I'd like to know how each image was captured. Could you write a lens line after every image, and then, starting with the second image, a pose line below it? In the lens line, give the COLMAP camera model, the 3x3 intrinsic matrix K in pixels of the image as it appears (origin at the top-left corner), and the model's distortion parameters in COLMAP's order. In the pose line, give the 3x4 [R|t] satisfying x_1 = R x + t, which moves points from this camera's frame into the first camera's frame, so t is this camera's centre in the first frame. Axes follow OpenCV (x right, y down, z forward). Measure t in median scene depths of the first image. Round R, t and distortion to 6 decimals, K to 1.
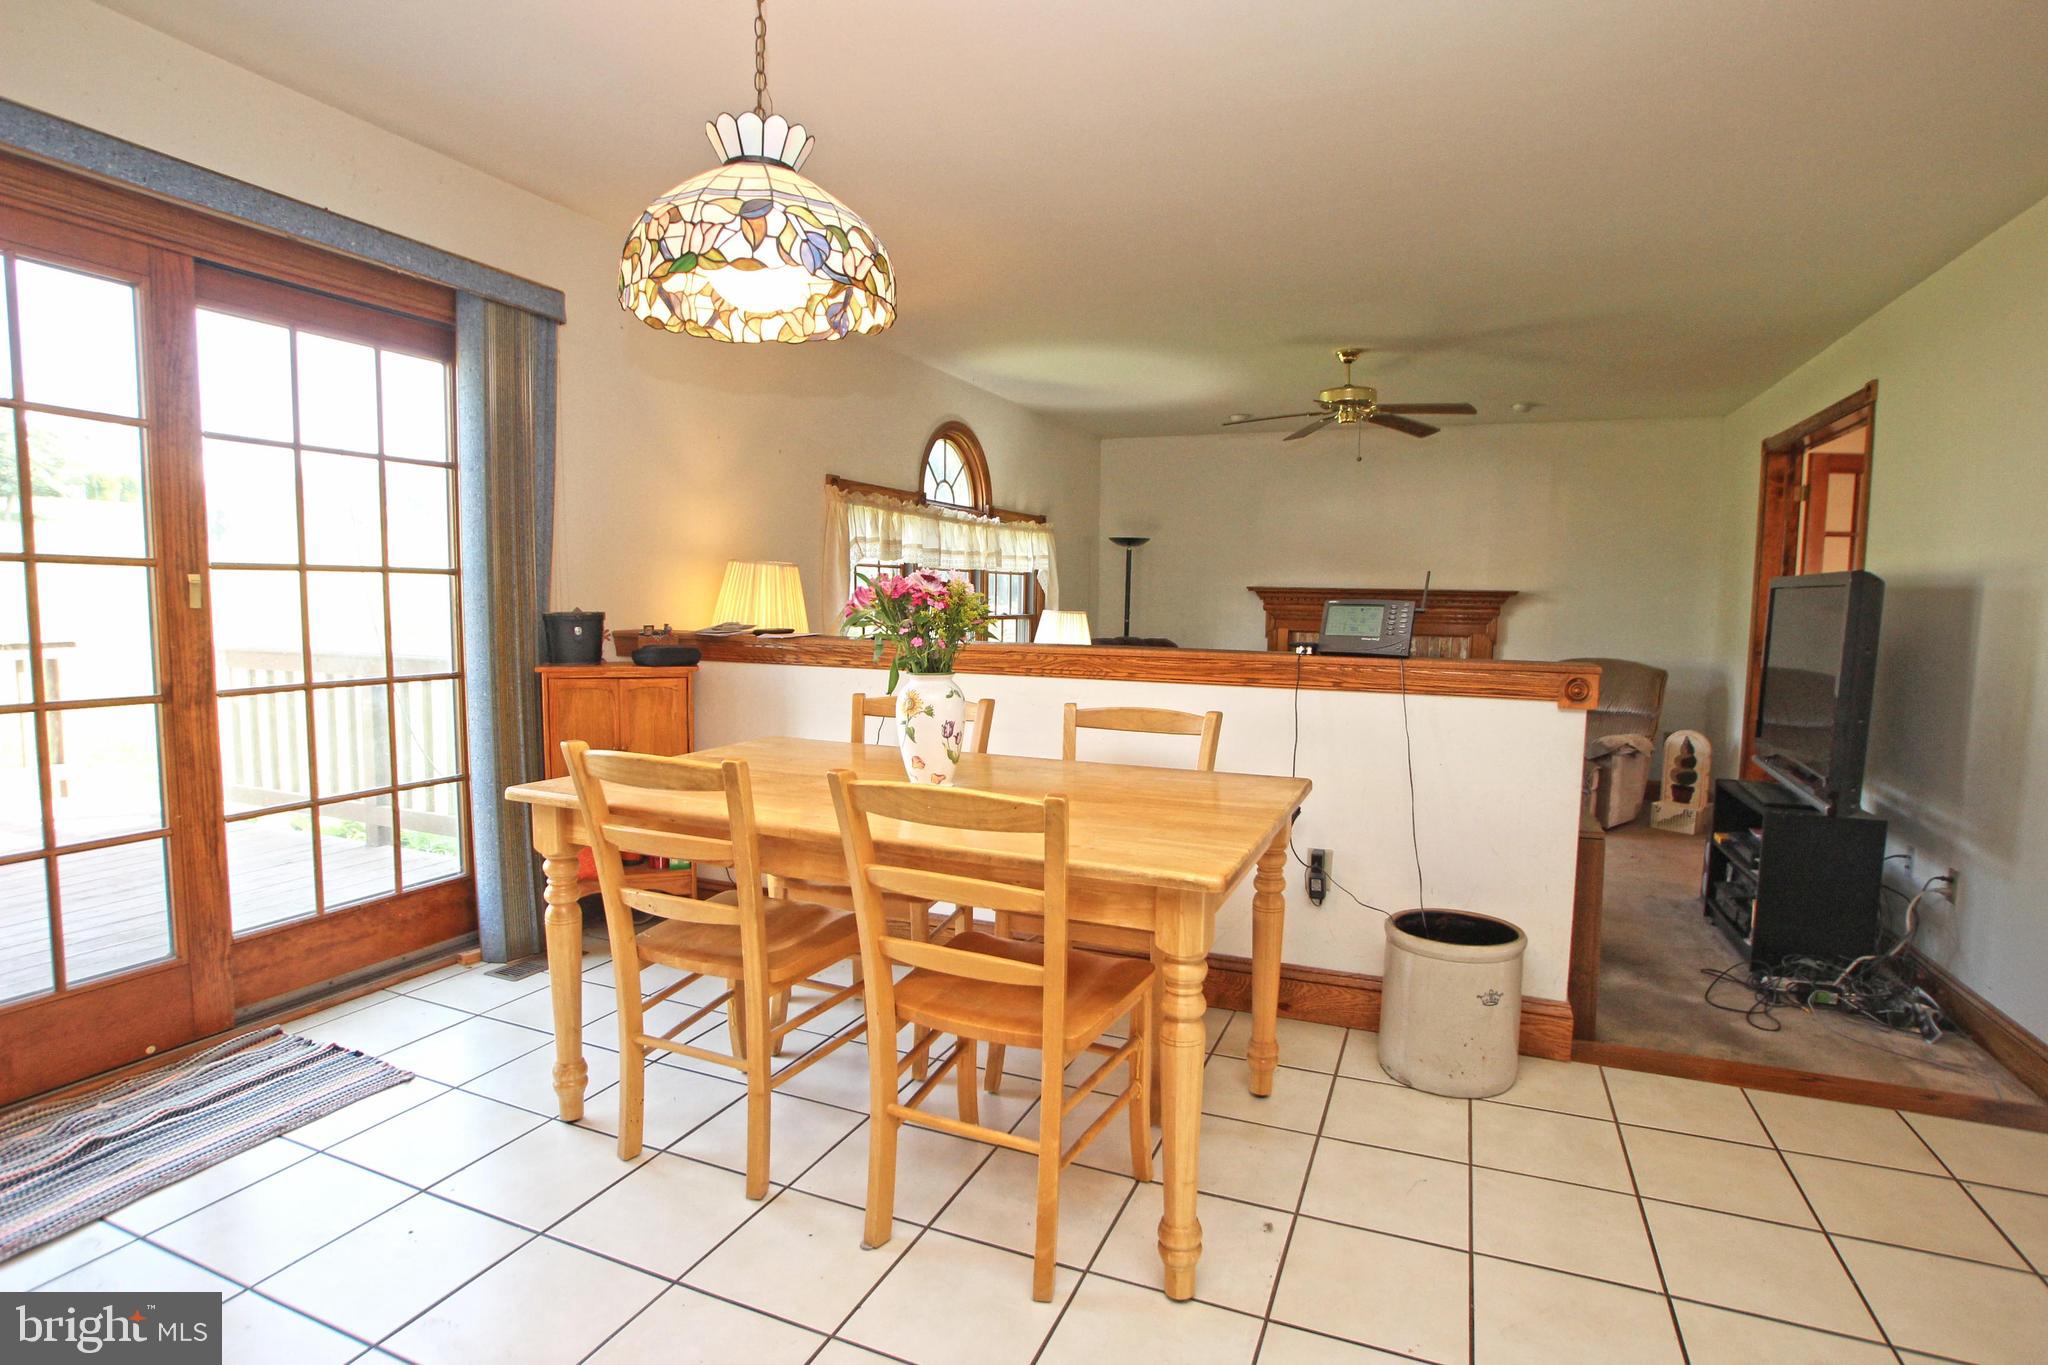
lens RADIAL K [[1042.9, 0, 1034.5], [0, 1042.9, 702.2], [0, 0, 1]] dist [-0.067815, 0.026216]
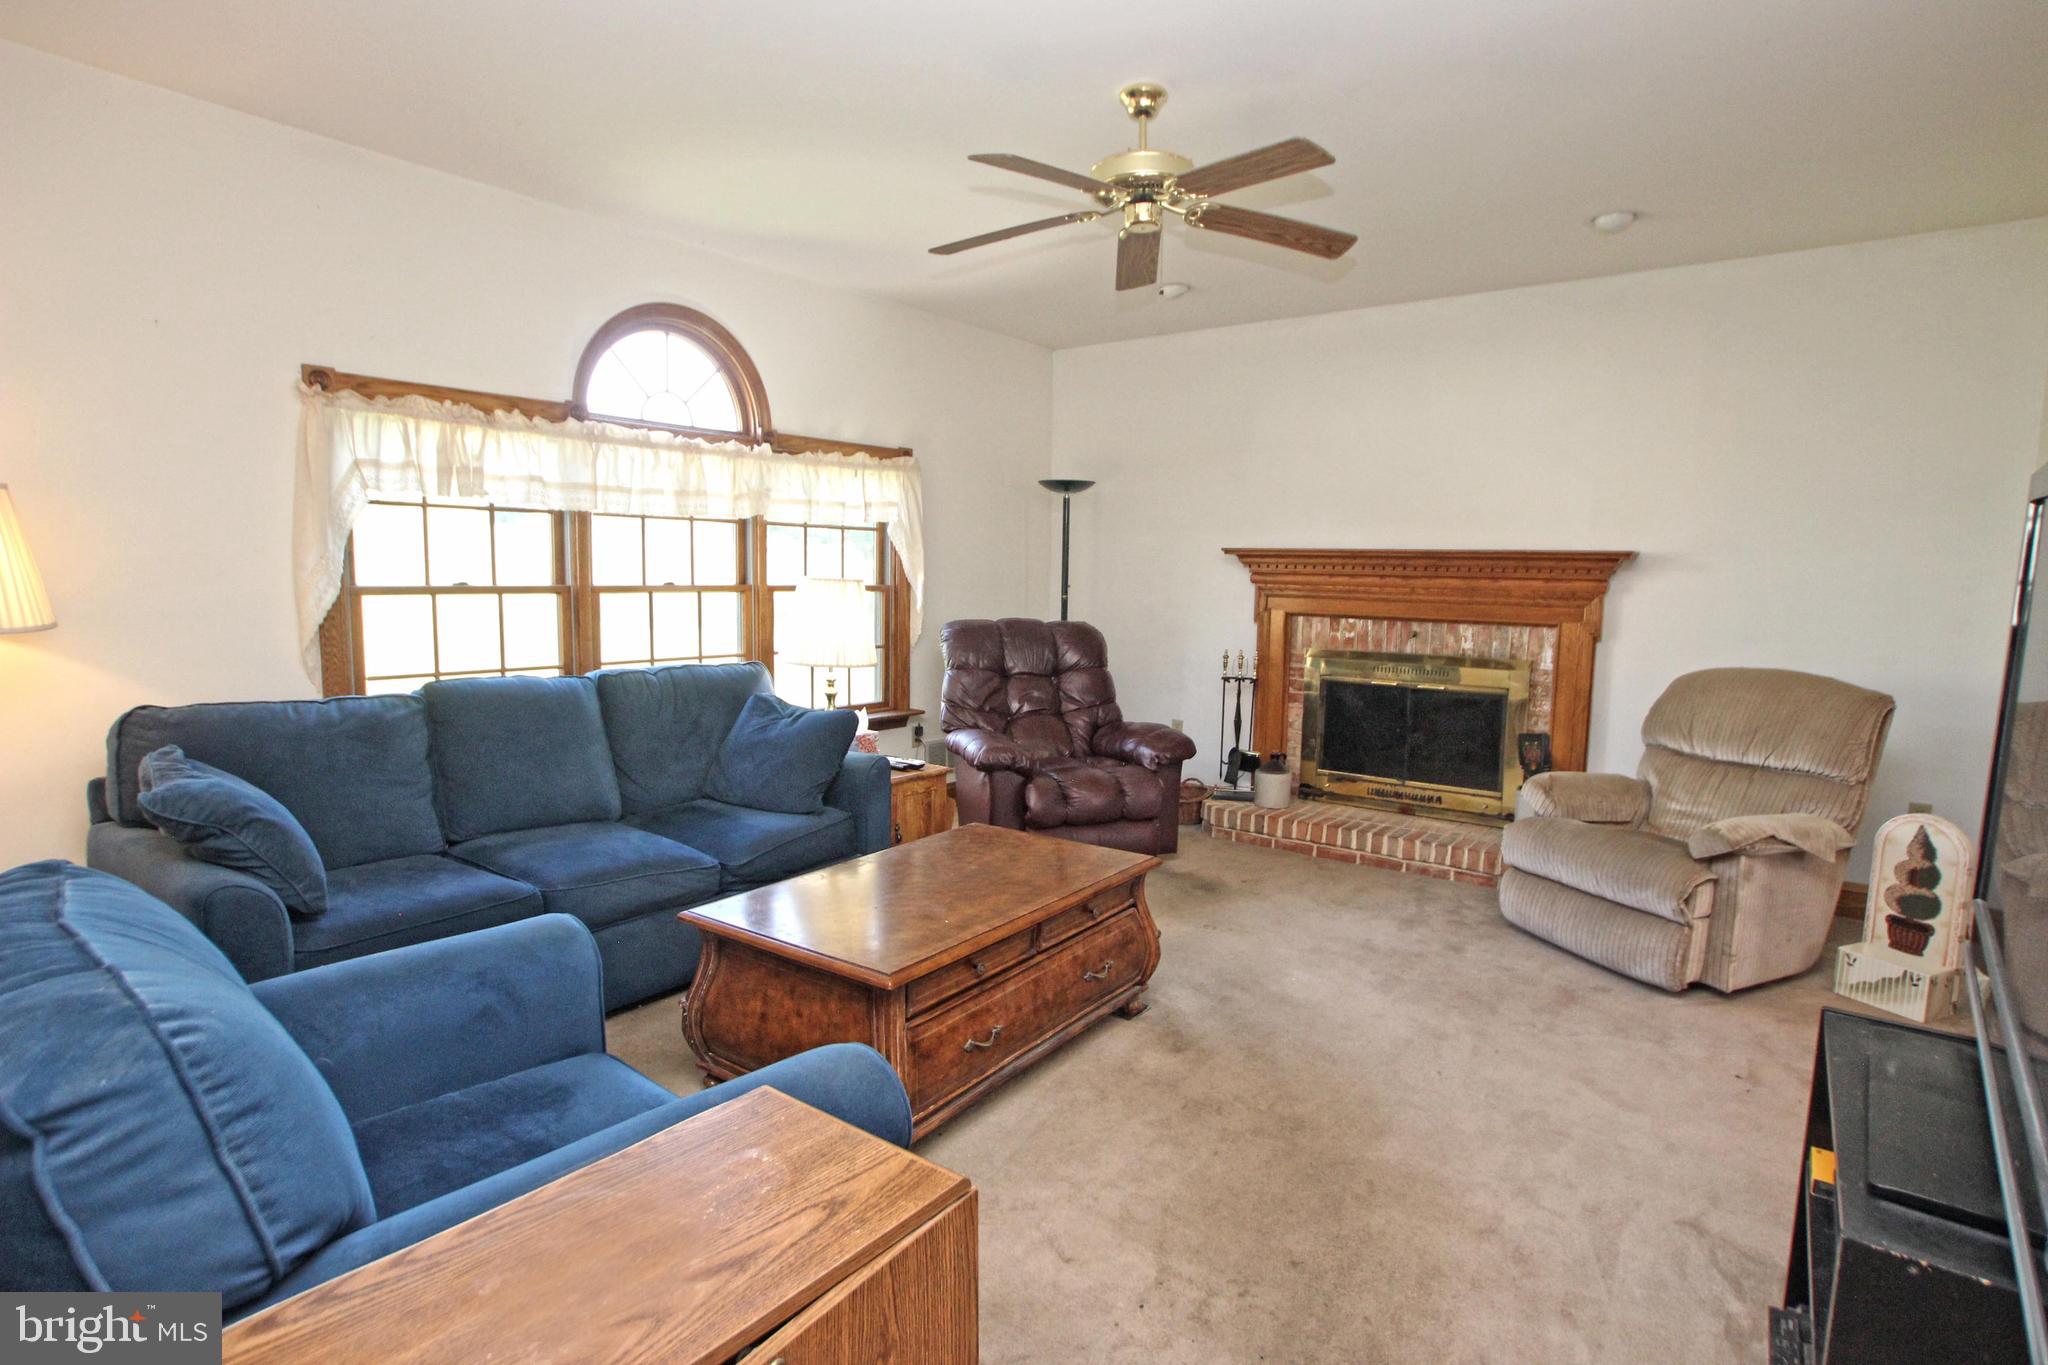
lens RADIAL K [[1042.9, 0, 1019.5], [0, 1042.9, 700.3], [0, 0, 1]] dist [-0.067815, 0.026216]
pose [[0.961674, 0.035645, -0.271868, 0.332496], [-0.032161, 0.999334, 0.017262, -0.023425], [0.272302, -0.007857, 0.962180, 0.383357]]
